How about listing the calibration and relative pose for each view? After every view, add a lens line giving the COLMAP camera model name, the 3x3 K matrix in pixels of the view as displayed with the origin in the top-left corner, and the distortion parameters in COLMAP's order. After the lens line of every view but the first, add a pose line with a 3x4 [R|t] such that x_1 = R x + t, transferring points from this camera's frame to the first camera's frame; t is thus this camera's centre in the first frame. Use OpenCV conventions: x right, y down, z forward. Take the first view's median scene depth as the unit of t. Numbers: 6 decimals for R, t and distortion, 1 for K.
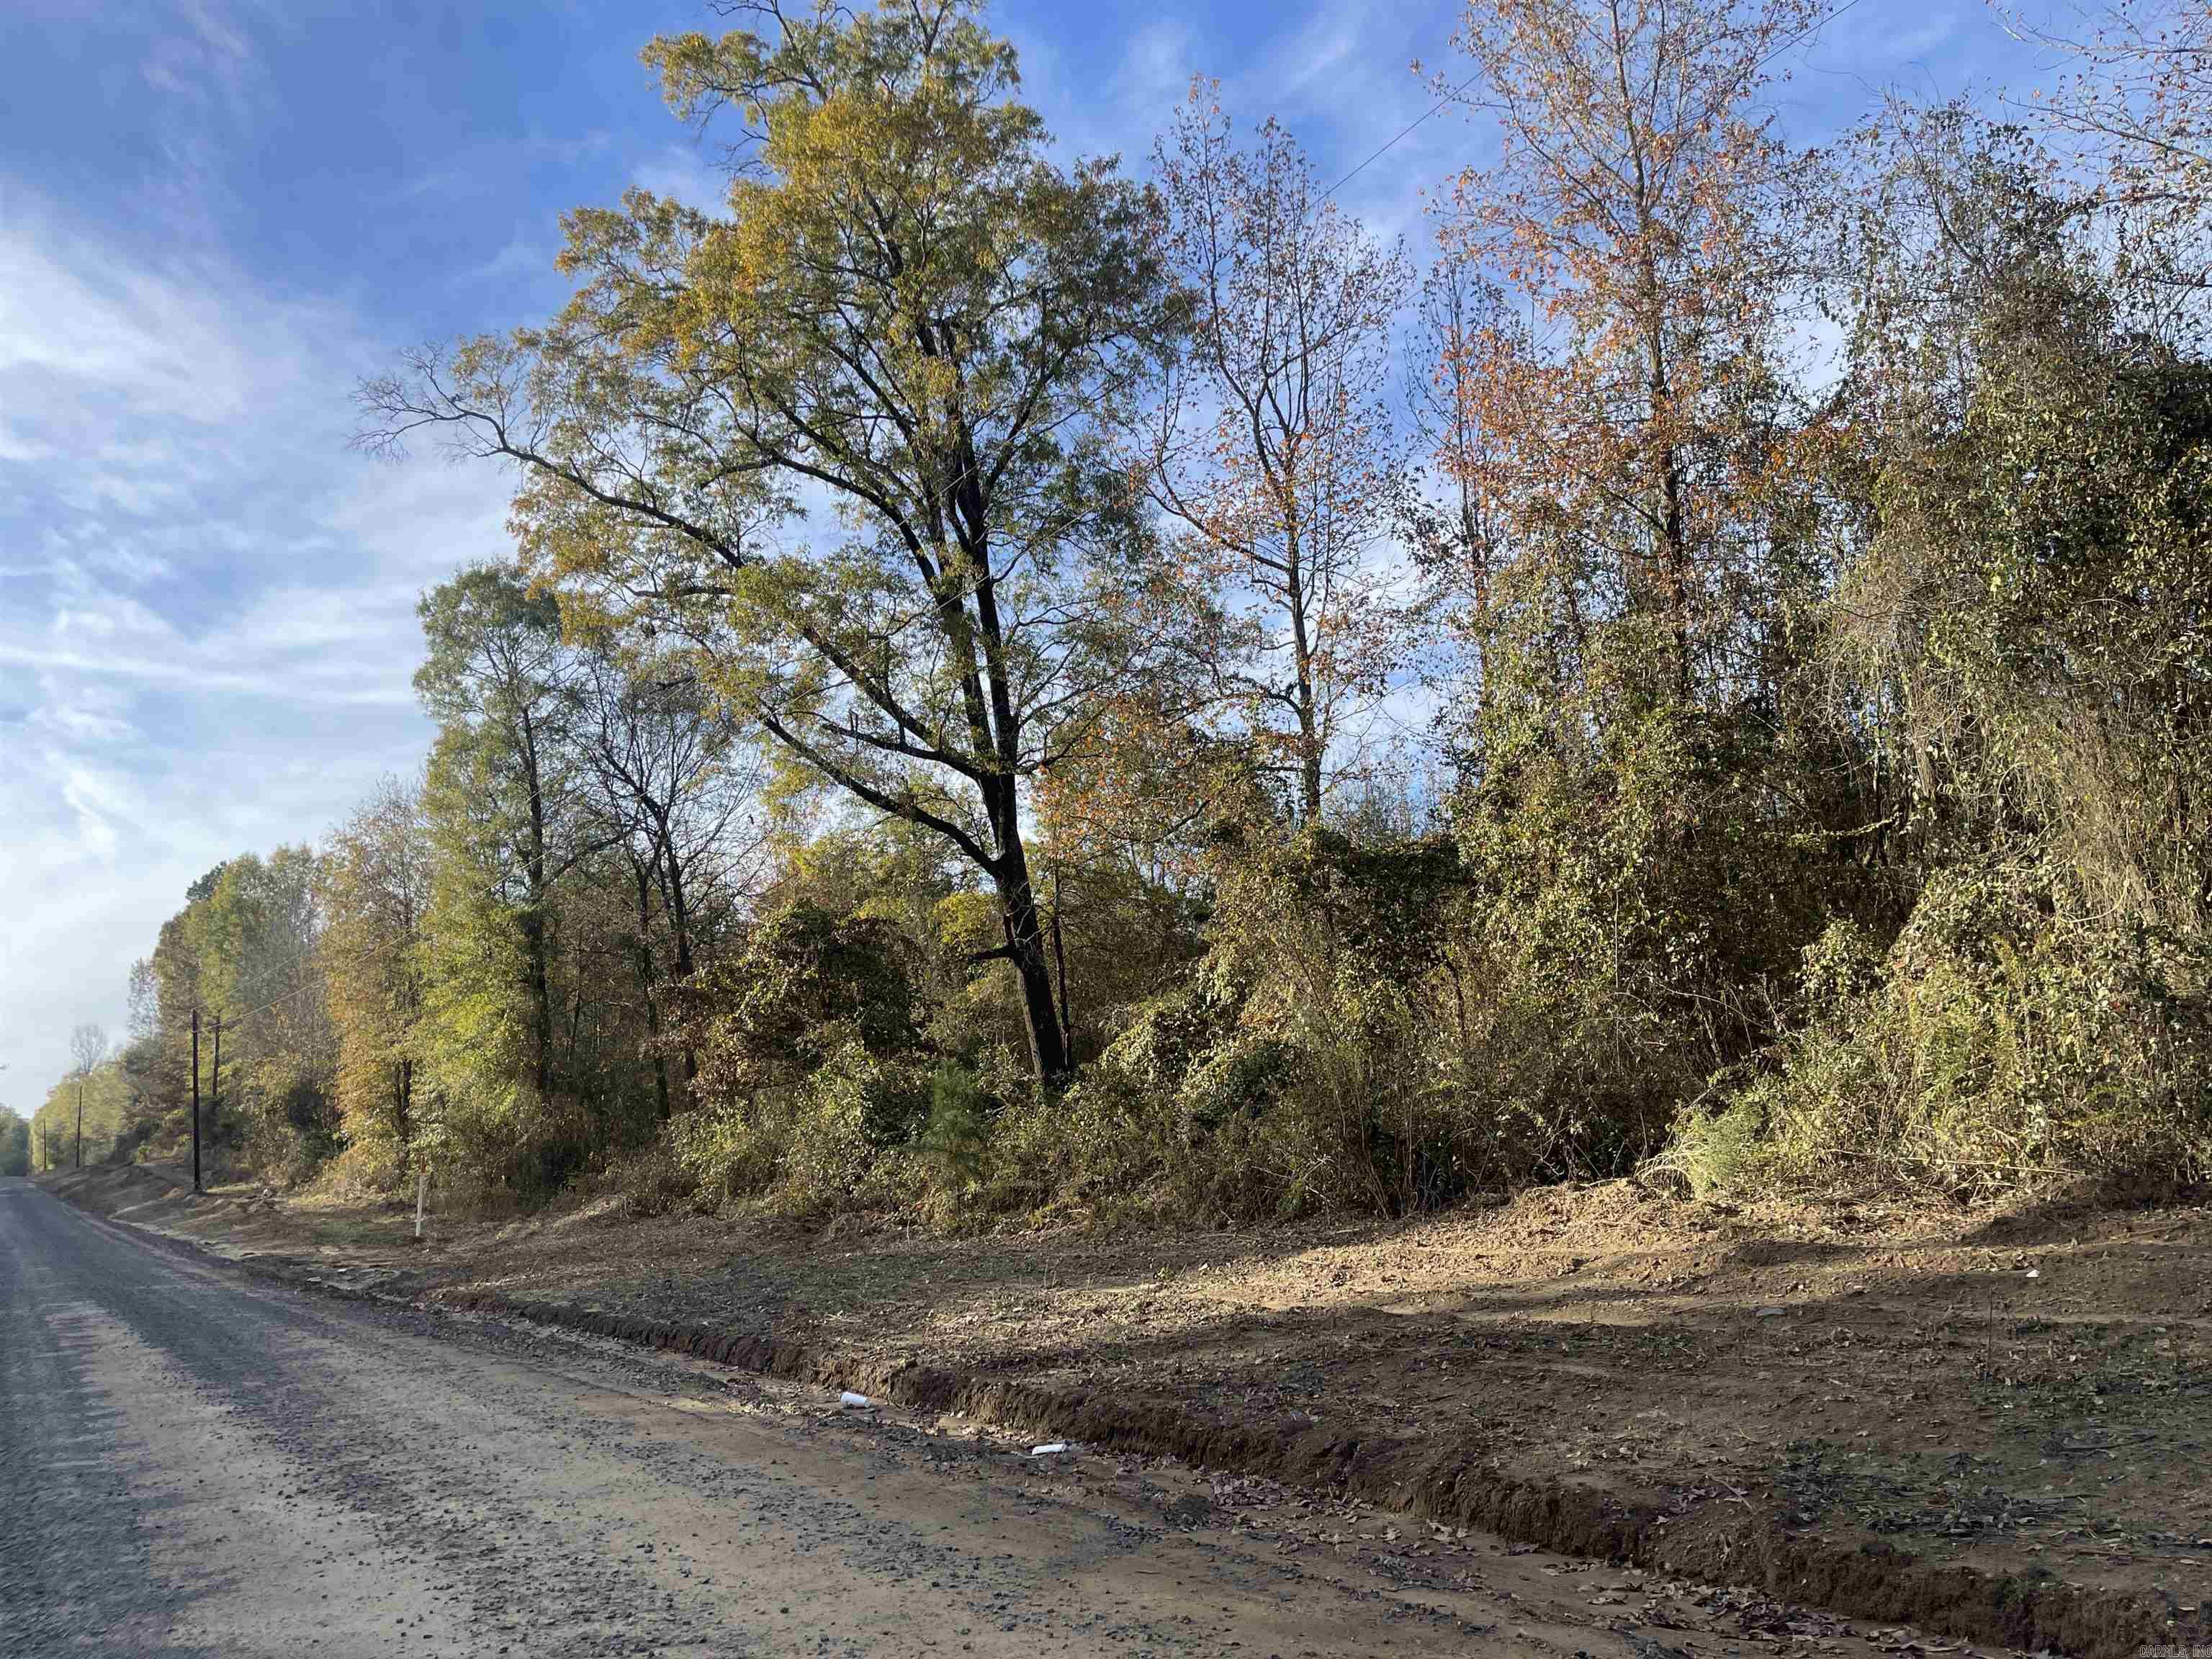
lens RADIAL K [[1578.8, 0, 1106.0], [0, 1578.8, 829.5], [0, 0, 1]] dist [0.082531, -0.093380]
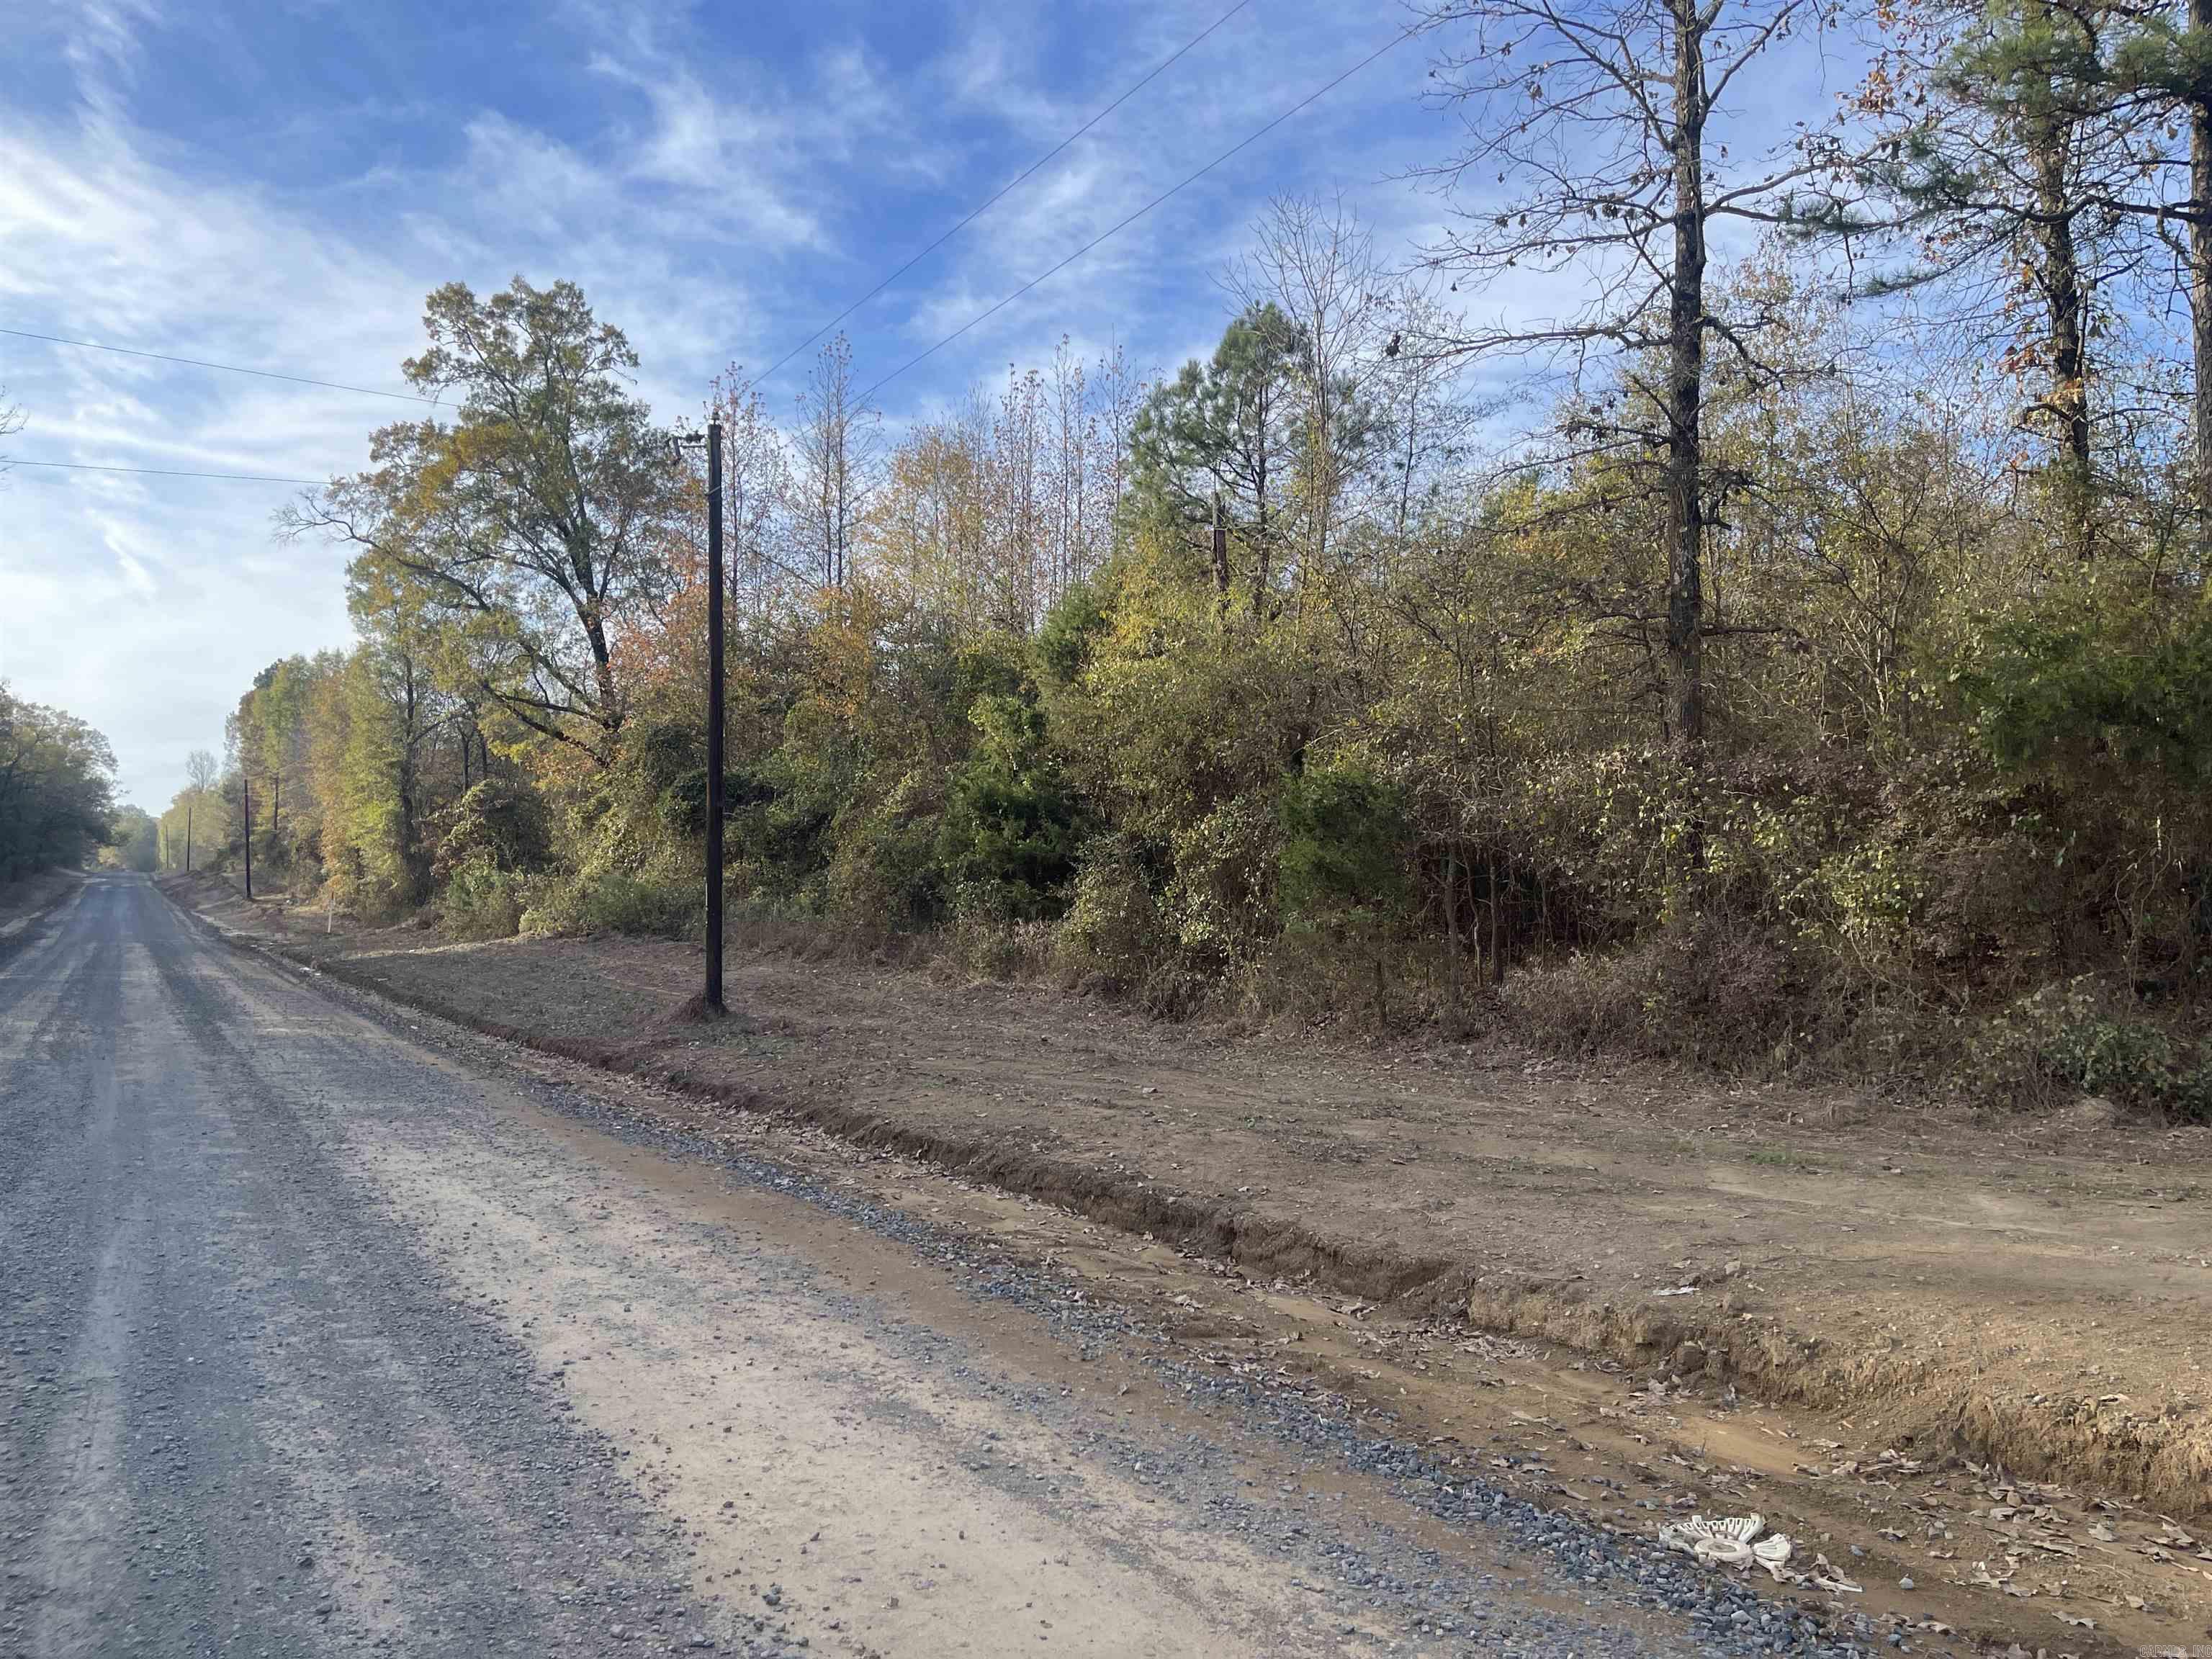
lens RADIAL K [[1578.8, 0, 1106.0], [0, 1578.8, 829.5], [0, 0, 1]] dist [0.082531, -0.093380]
pose [[0.996317, 0.067426, -0.052967, 0.285611], [-0.059078, 0.987540, 0.145855, -0.096829], [0.062141, -0.142188, 0.987887, -0.395233]]
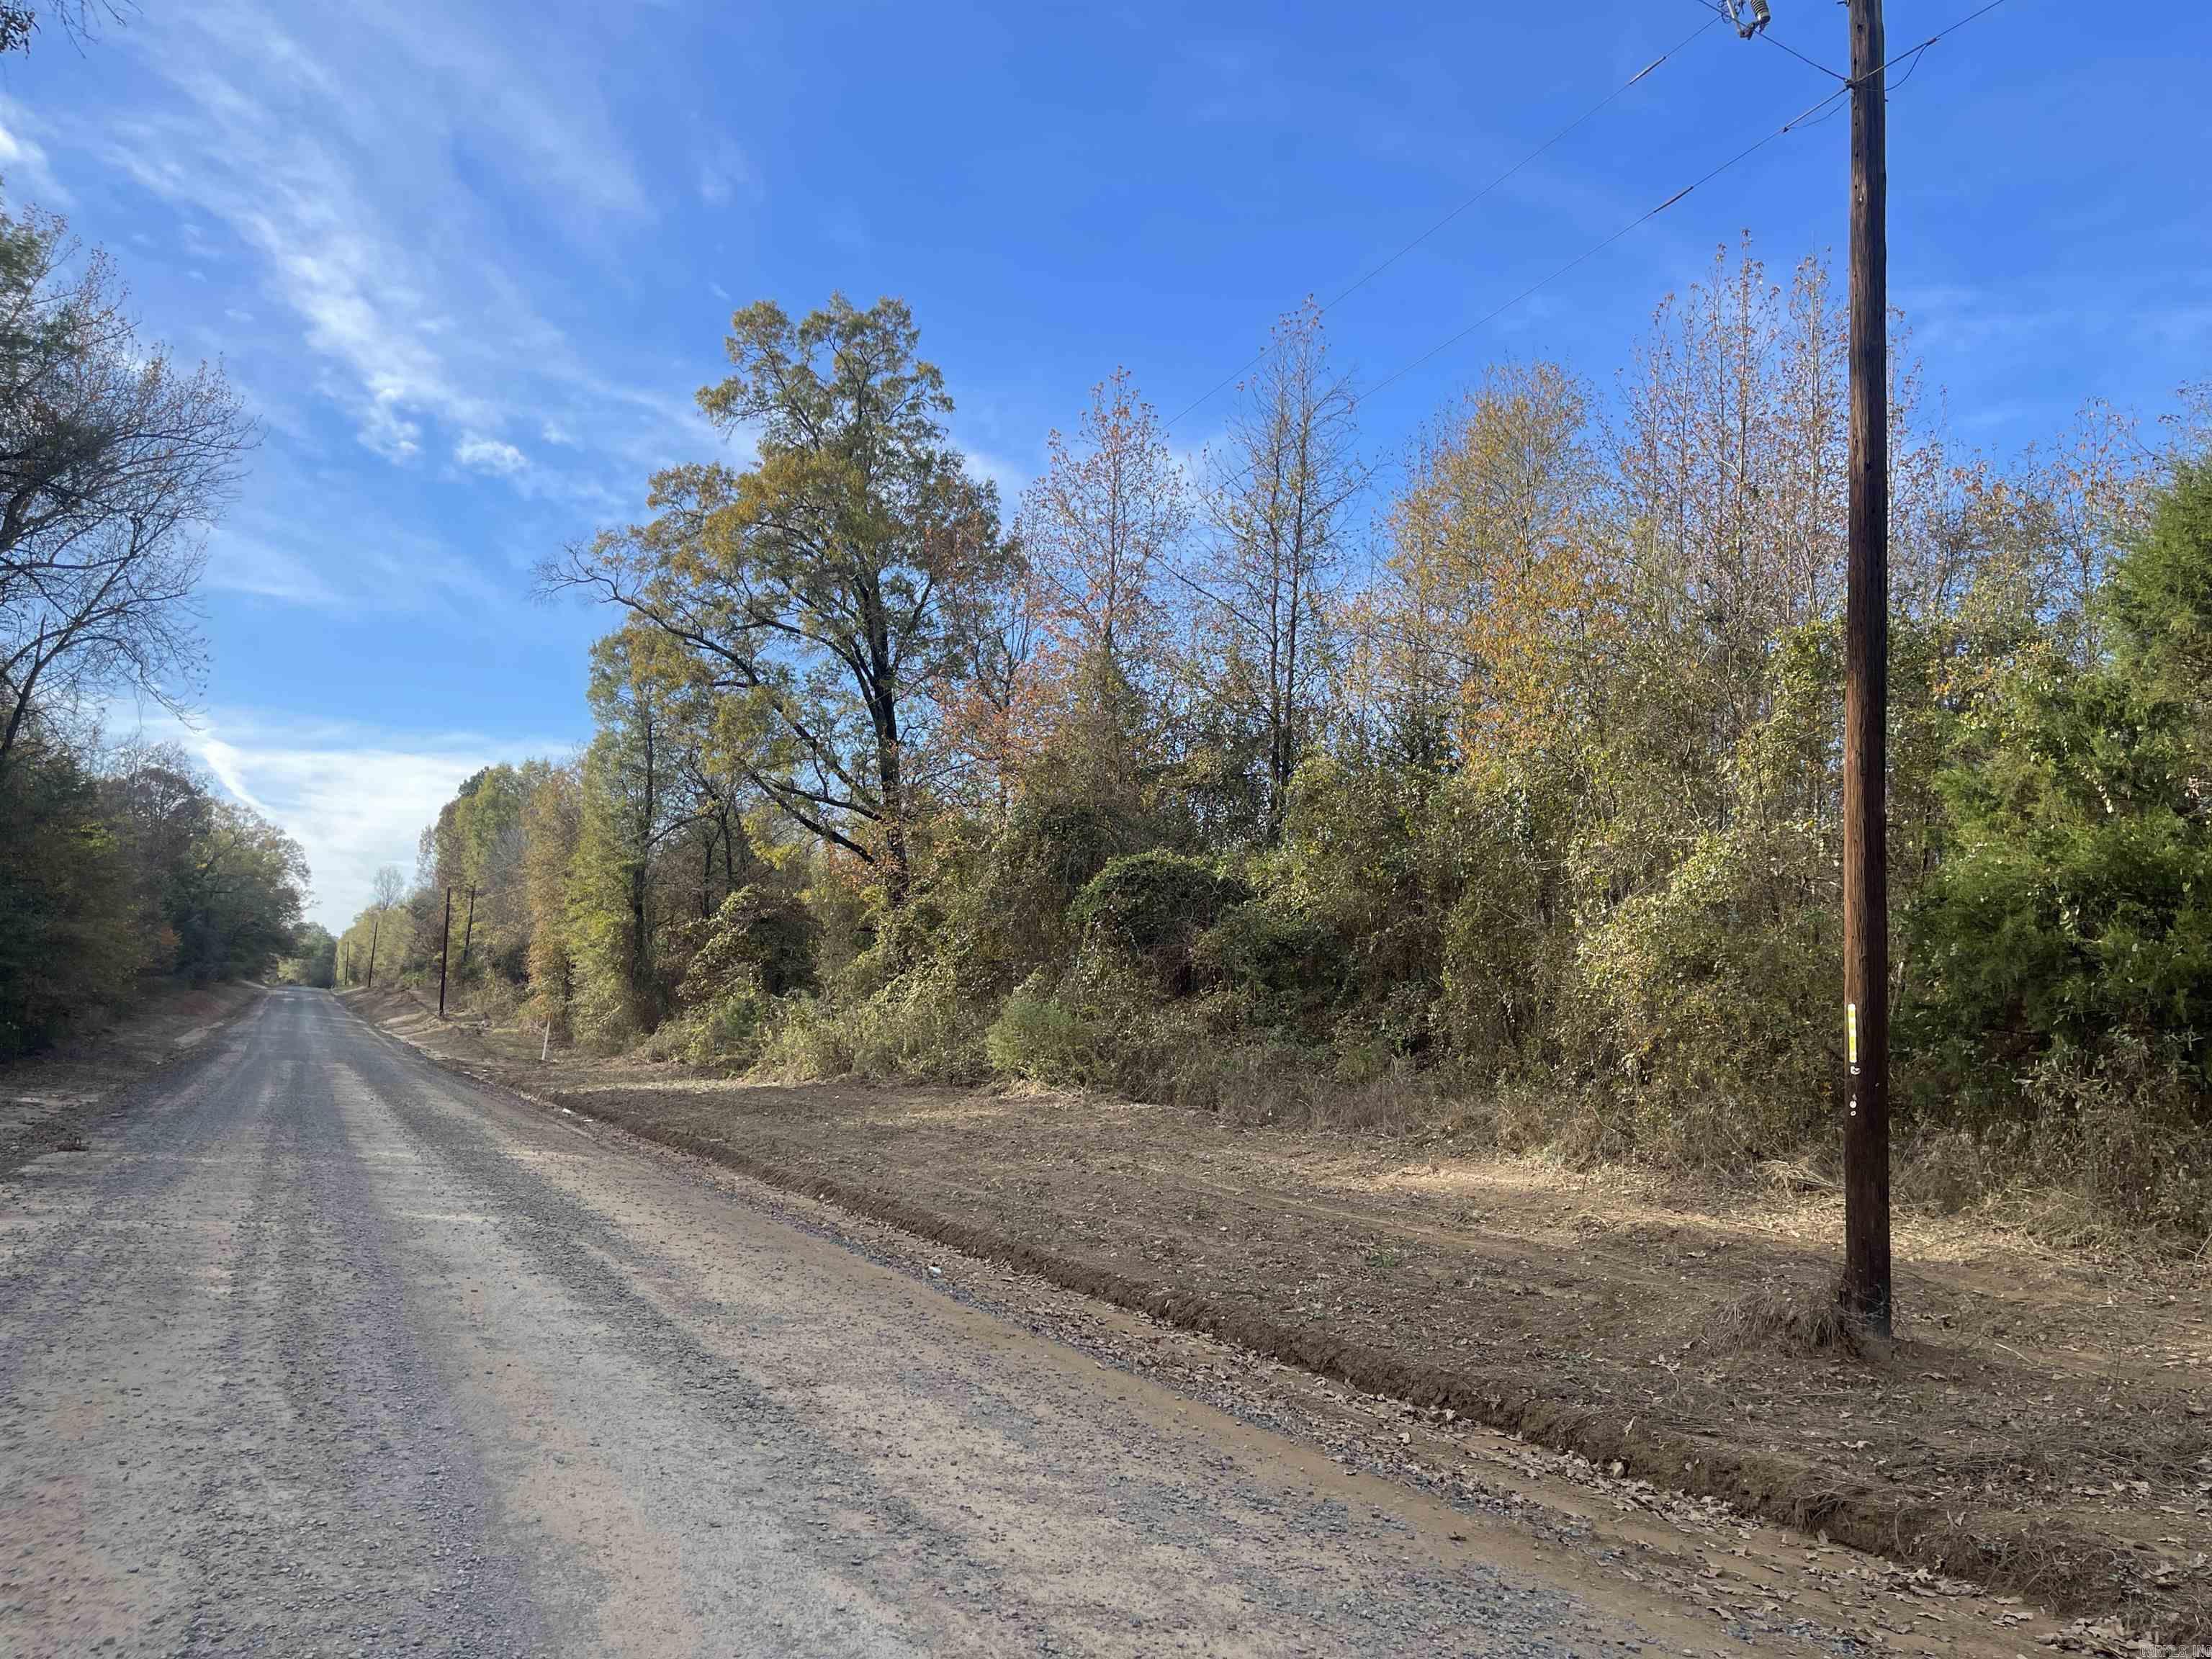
lens RADIAL K [[1578.8, 0, 1106.0], [0, 1578.8, 829.5], [0, 0, 1]] dist [0.082531, -0.093380]
pose [[0.984176, 0.099620, -0.146539, 0.170420], [-0.092628, 0.994246, 0.053801, -0.057861], [0.151055, -0.039376, 0.987741, -0.248398]]
